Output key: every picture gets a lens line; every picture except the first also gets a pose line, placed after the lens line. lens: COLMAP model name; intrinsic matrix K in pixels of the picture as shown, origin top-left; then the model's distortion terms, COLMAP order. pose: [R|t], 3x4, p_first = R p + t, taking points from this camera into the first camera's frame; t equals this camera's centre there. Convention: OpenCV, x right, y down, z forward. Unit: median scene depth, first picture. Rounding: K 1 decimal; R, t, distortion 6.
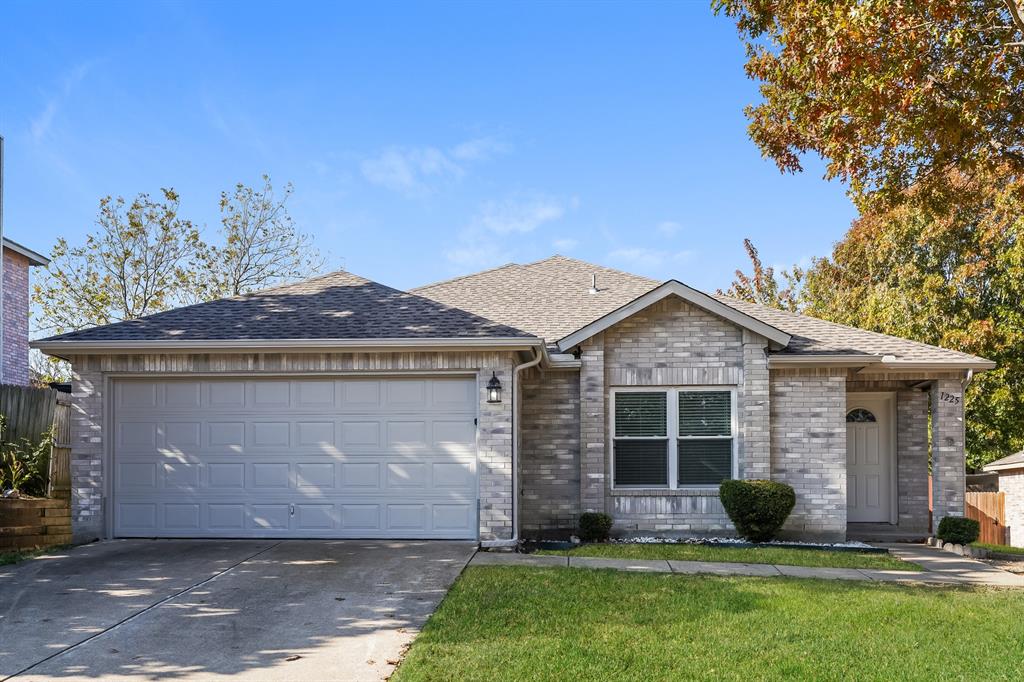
lens RADIAL K [[1000.7, 0, 511.6], [0, 1000.7, 341.0], [0, 0, 1]] dist [0.003435, 0.000000]
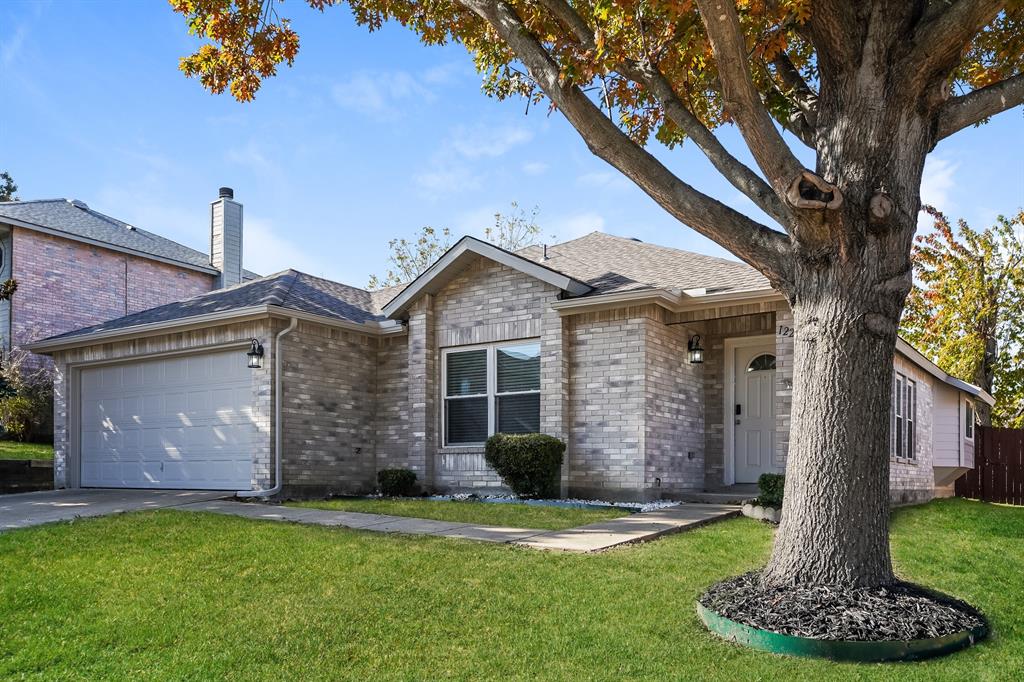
lens RADIAL K [[831.4, 0, 509.3], [0, 831.4, 371.7], [0, 0, 1]] dist [0.006902, -0.000077]
pose [[0.867946, -0.059991, -0.493021, 0.591460], [0.074308, 0.997190, 0.009477, 0.068004], [0.491068, -0.044860, 0.869966, 0.294221]]
